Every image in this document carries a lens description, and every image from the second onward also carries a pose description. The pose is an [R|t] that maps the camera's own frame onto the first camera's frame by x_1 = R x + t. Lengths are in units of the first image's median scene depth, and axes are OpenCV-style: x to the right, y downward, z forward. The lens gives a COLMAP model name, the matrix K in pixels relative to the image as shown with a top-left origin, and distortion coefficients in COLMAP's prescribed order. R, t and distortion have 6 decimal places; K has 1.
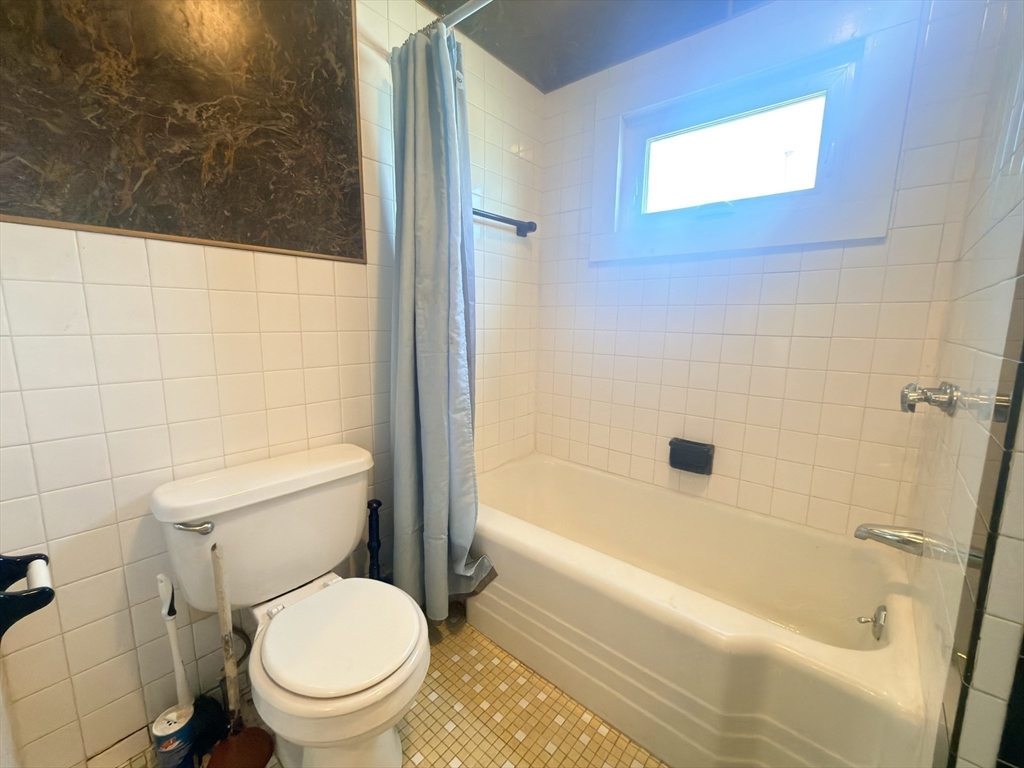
lens RADIAL K [[405.4, 0, 512.9], [0, 405.4, 383.5], [0, 0, 1]] dist [-0.002862, 0.000580]
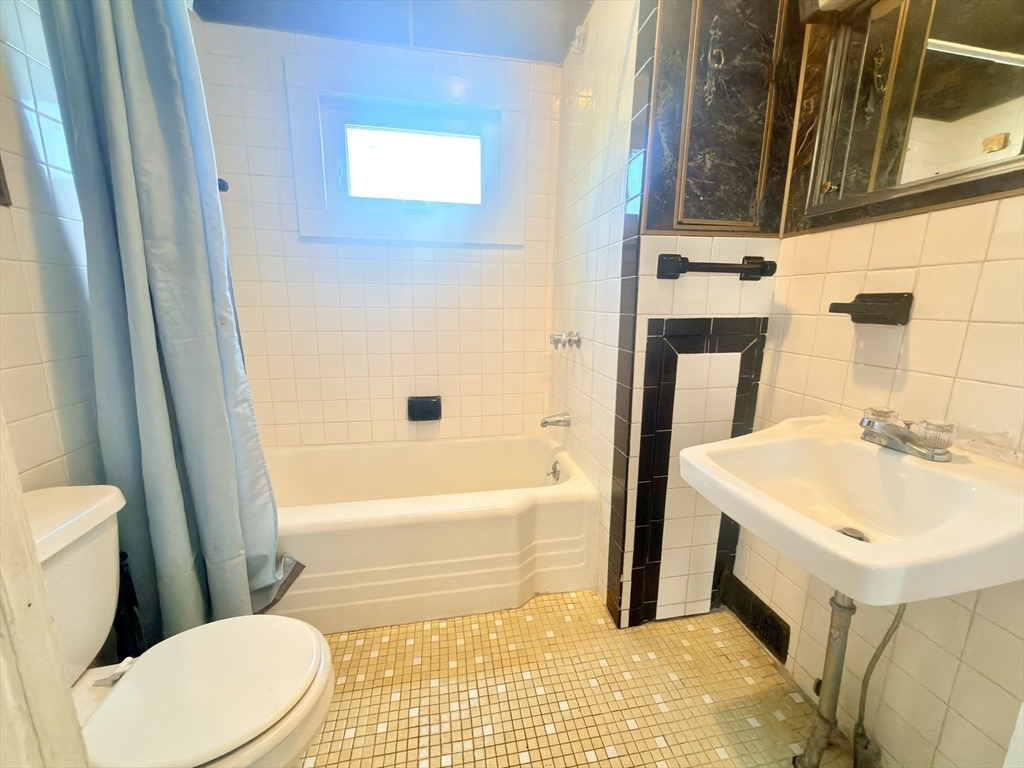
lens RADIAL K [[405.4, 0, 508.3], [0, 405.4, 382.5], [0, 0, 1]] dist [-0.002862, 0.000580]
pose [[0.634031, -0.157936, 0.757008, -0.410234], [0.118088, 0.987215, 0.107059, -0.000559], [-0.764238, 0.021515, 0.644575, 0.010853]]
